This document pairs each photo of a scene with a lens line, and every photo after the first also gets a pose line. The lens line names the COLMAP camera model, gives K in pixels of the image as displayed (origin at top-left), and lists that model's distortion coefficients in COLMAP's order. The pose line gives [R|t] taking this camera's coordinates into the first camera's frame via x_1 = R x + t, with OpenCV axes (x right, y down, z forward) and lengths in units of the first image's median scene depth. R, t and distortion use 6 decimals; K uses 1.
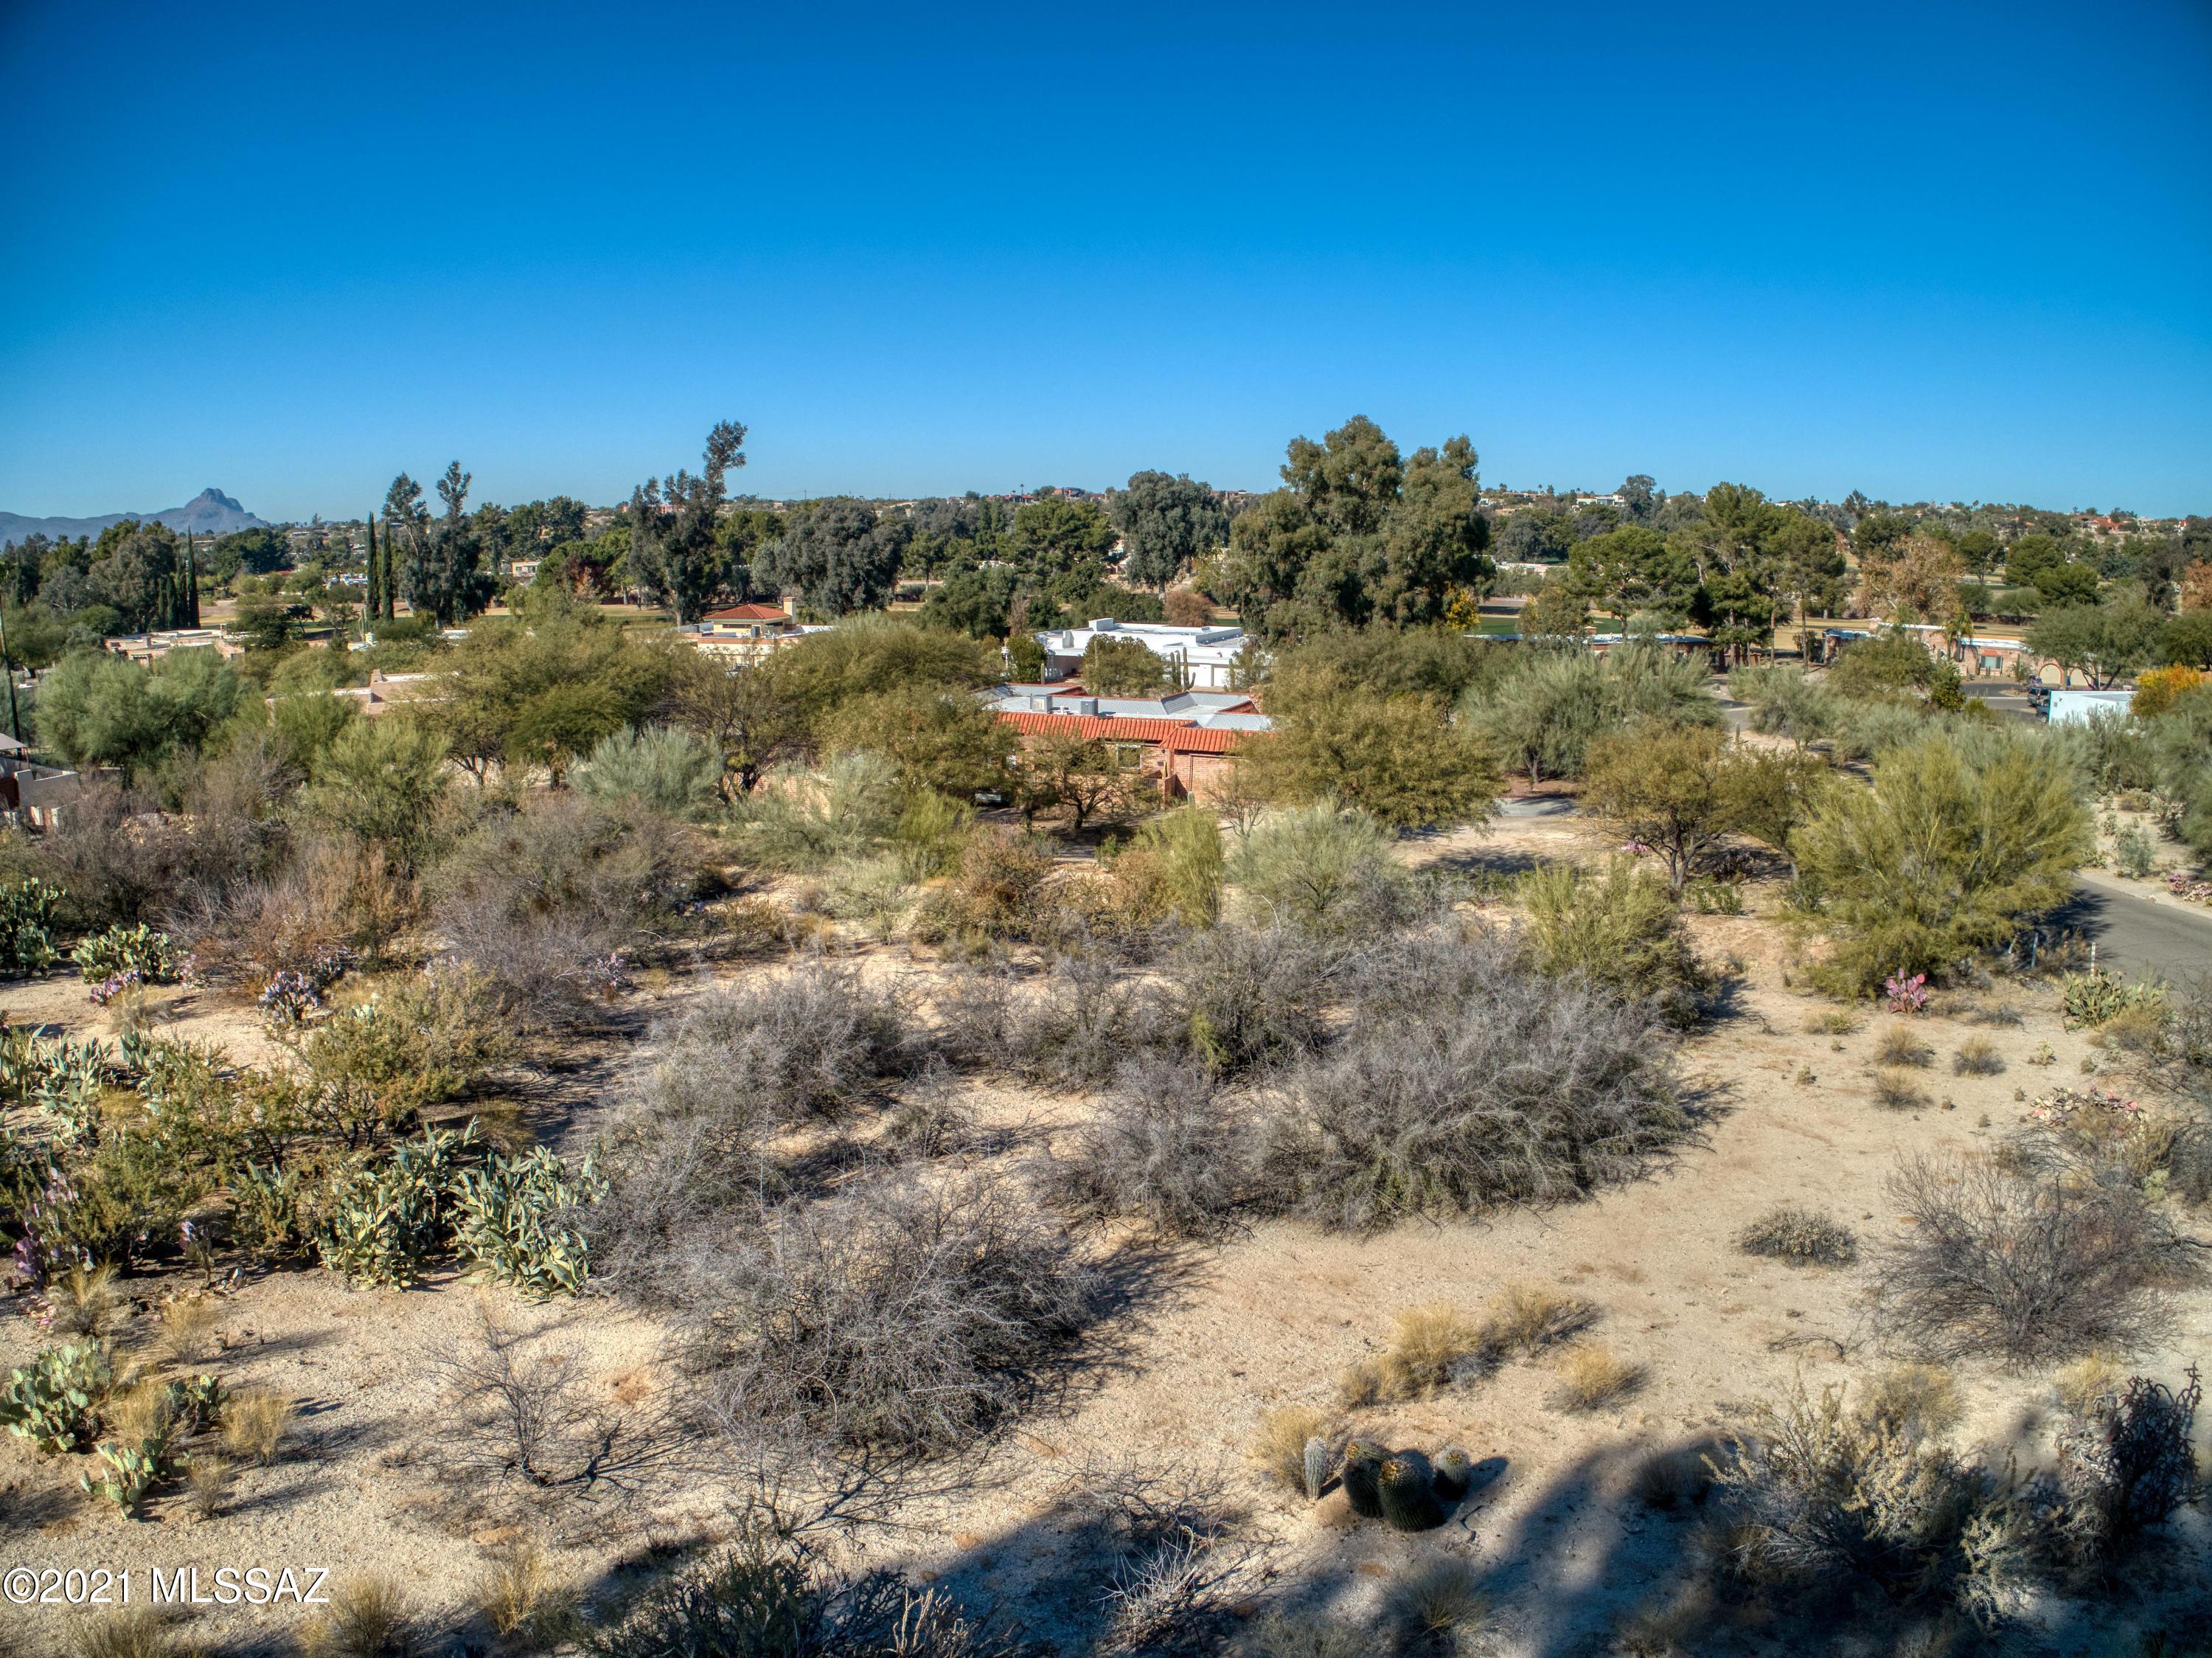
lens RADIAL K [[1667.0, 0, 1089.1], [0, 1667.0, 839.1], [0, 0, 1]] dist [-0.253590, 0.070405]
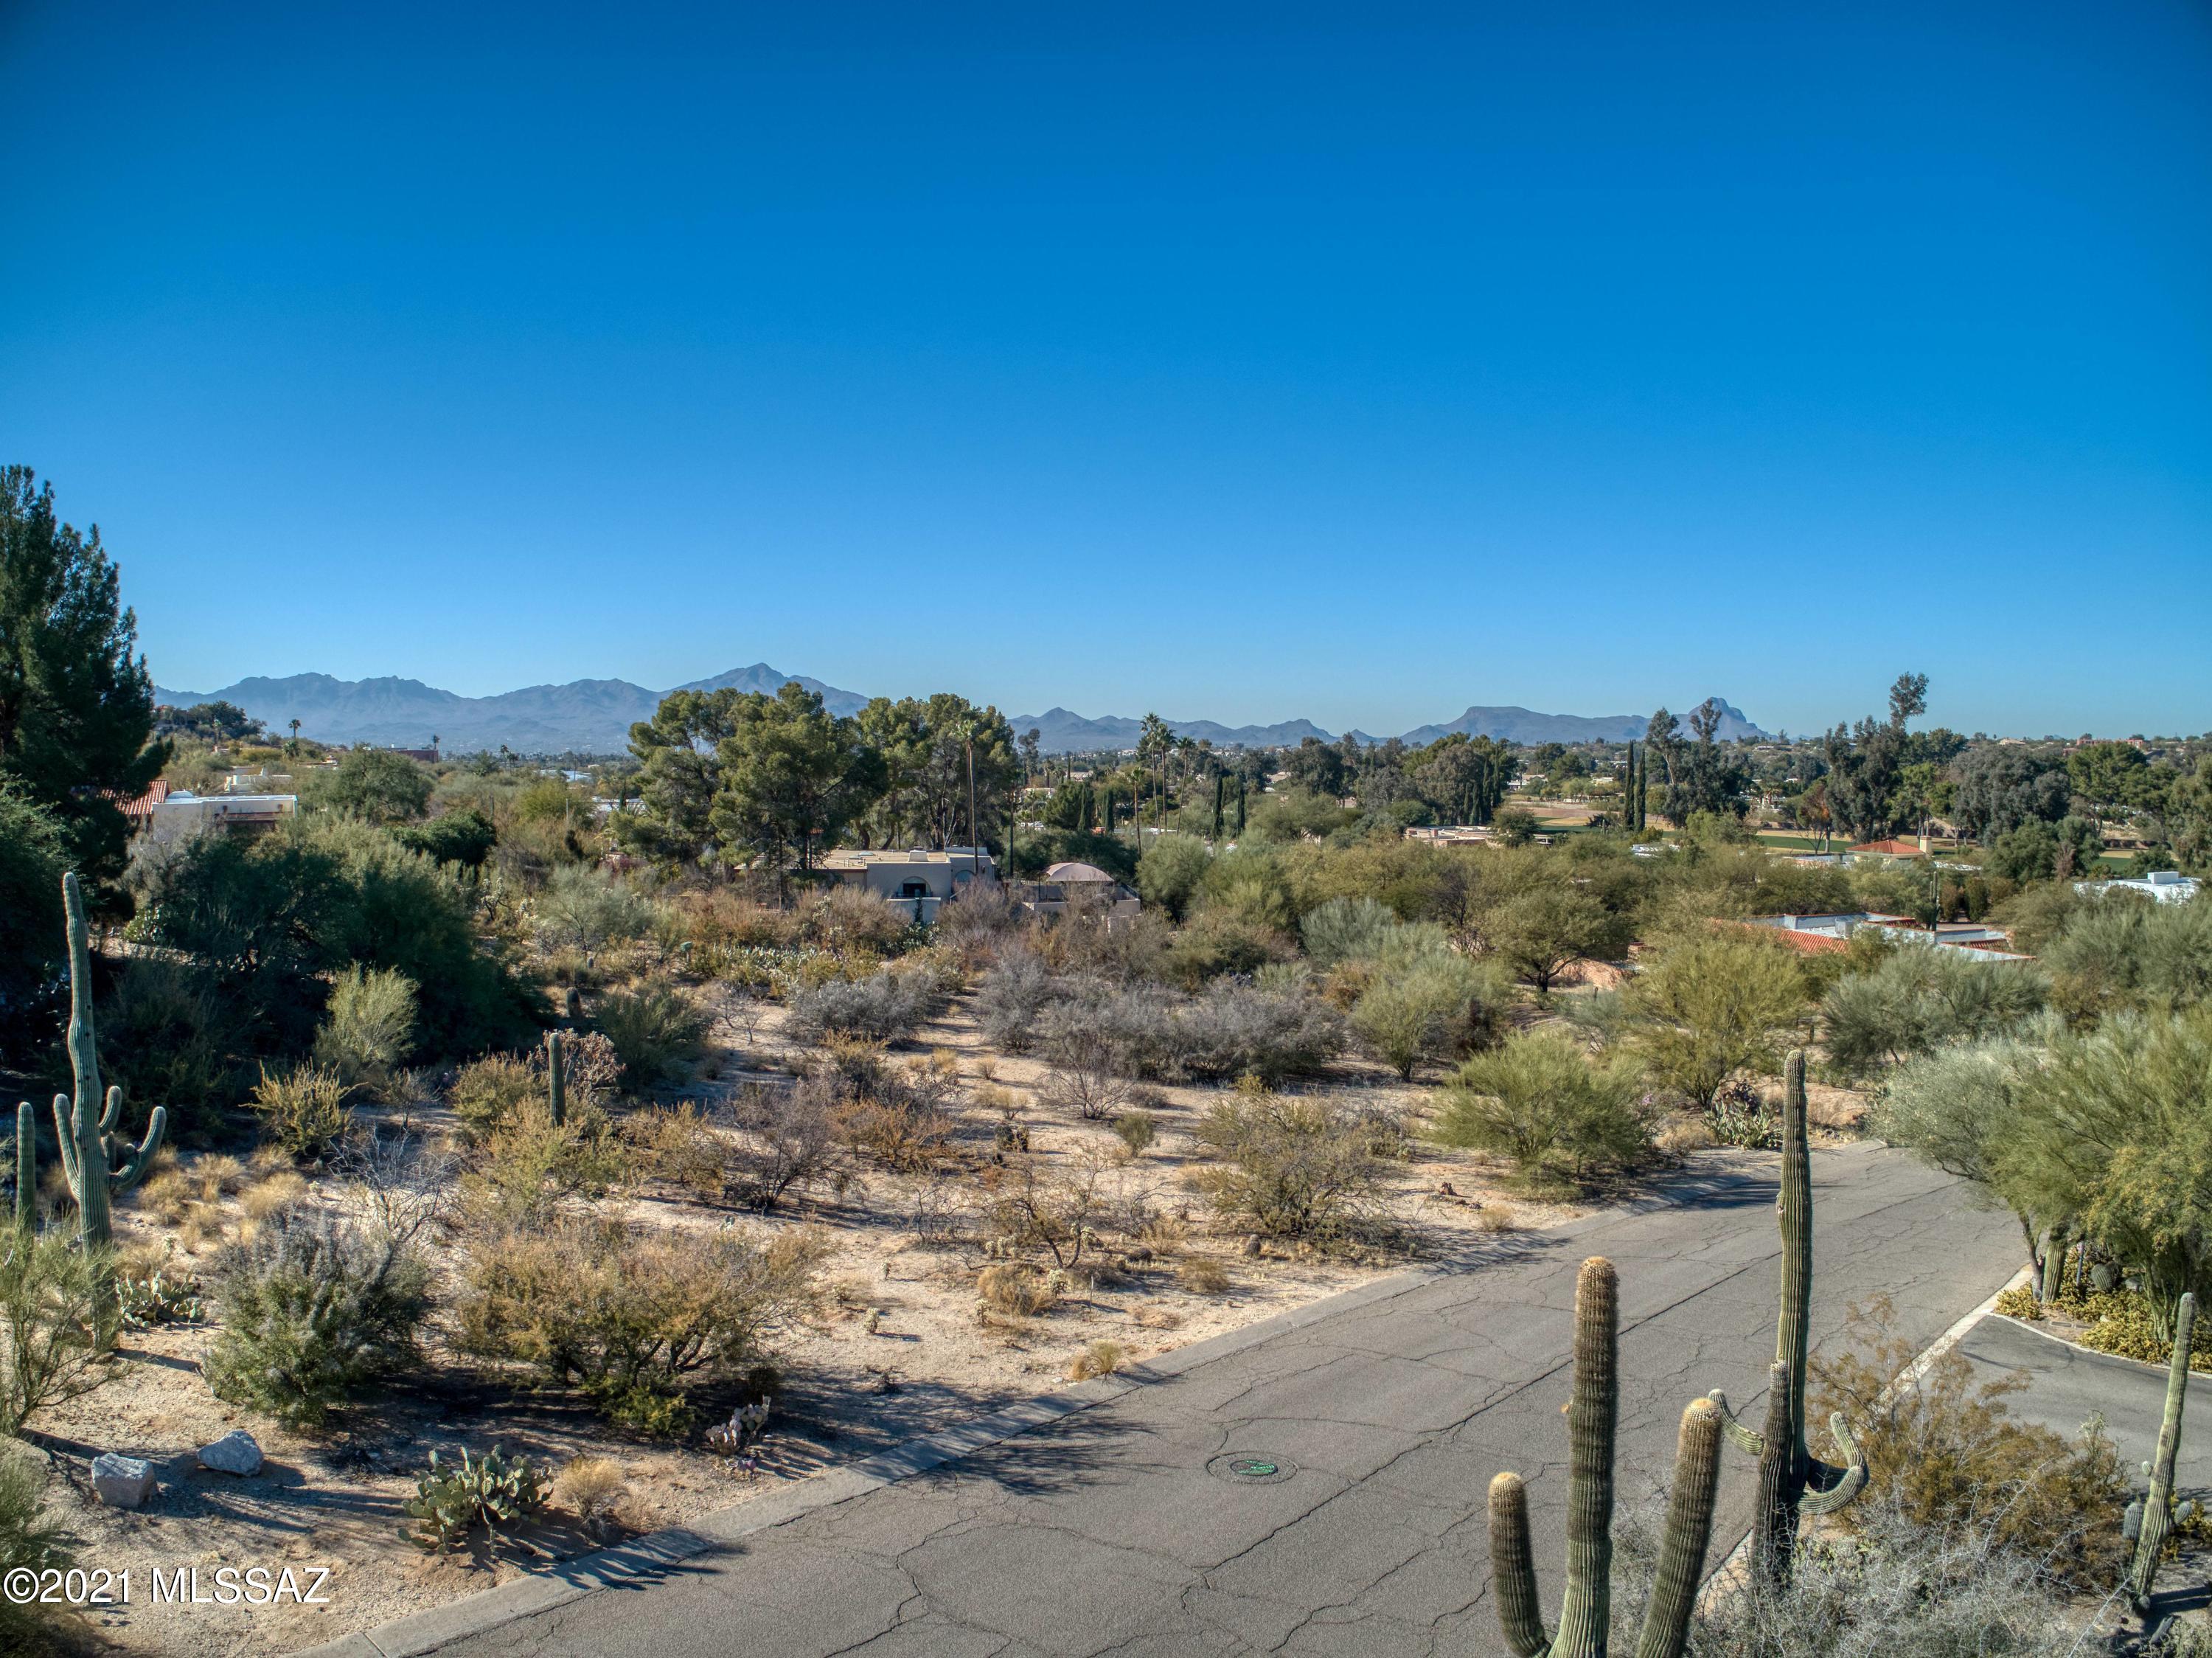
lens RADIAL K [[1667.0, 0, 1092.1], [0, 1667.0, 829.3], [0, 0, 1]] dist [-0.253590, 0.070405]
pose [[0.632840, 0.042037, -0.773141, 0.274676], [-0.151238, 0.986003, -0.070182, 0.005990], [0.759369, 0.161342, 0.630339, -0.080957]]
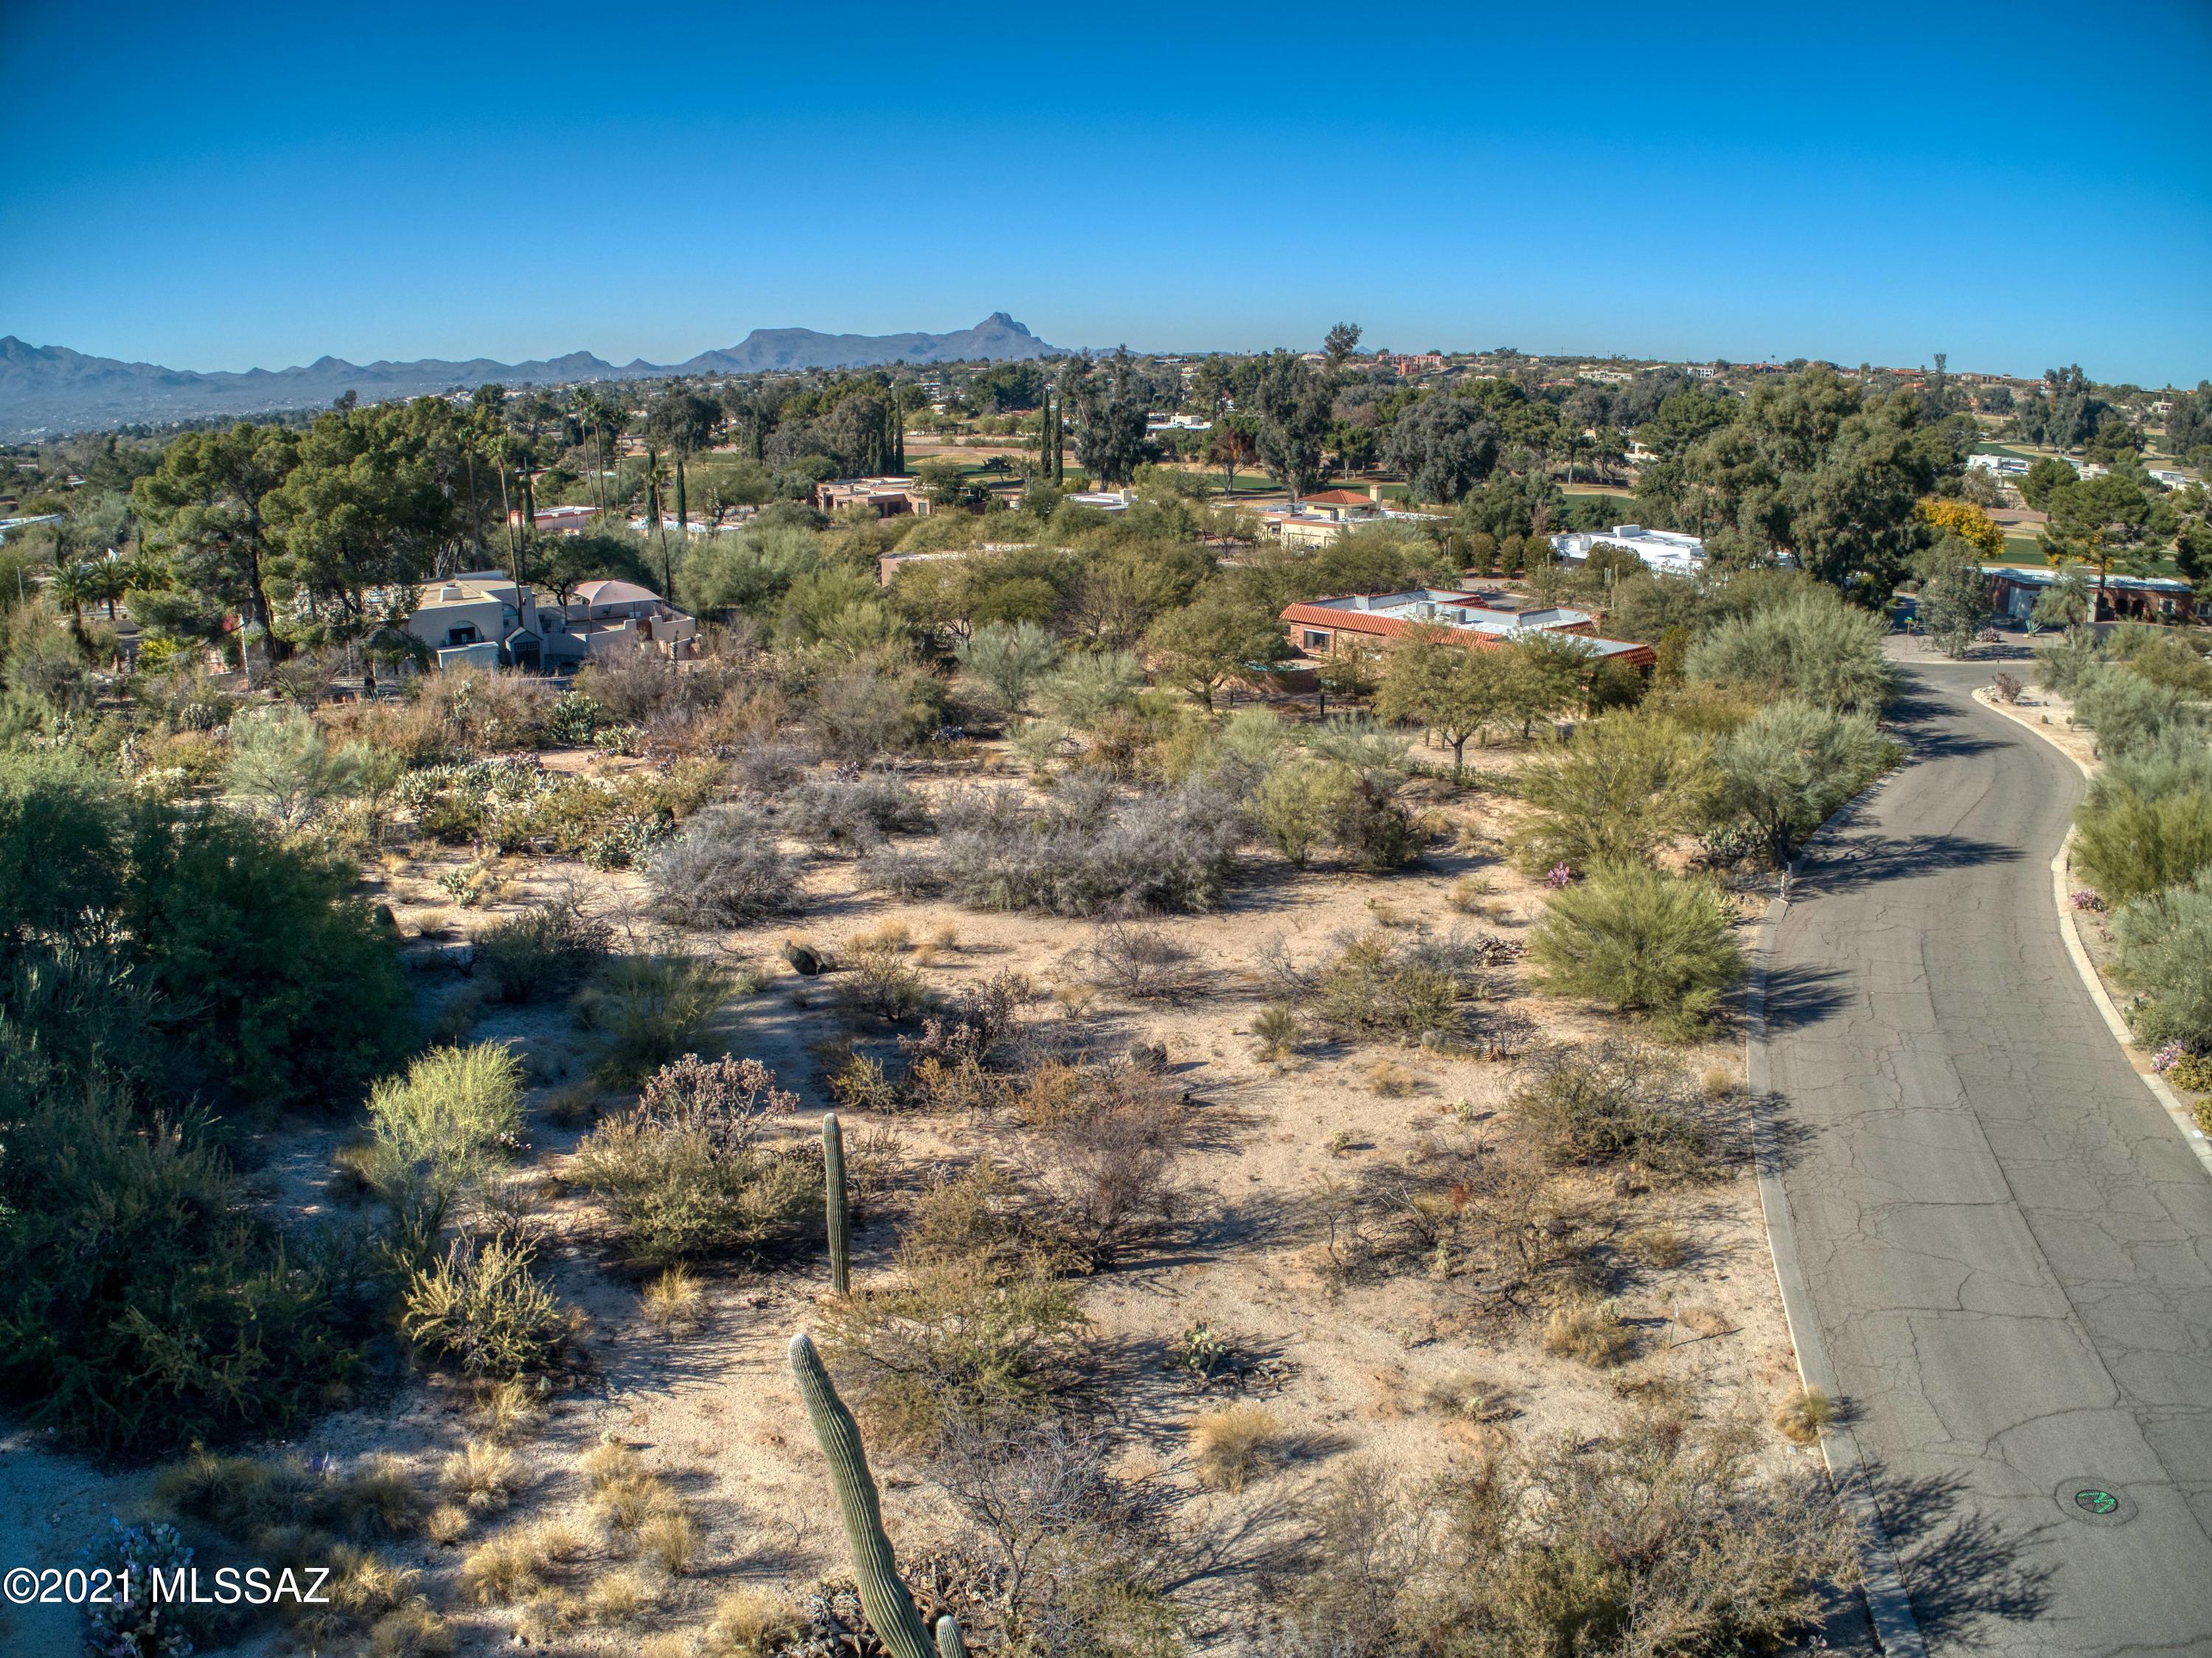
lens RADIAL K [[1667.0, 0, 1093.9], [0, 1667.0, 836.0], [0, 0, 1]] dist [-0.253590, 0.070405]
pose [[0.896576, 0.118939, -0.426621, 0.159014], [-0.079257, 0.990804, 0.109666, -0.015583], [0.435741, -0.064511, 0.897757, -0.121219]]
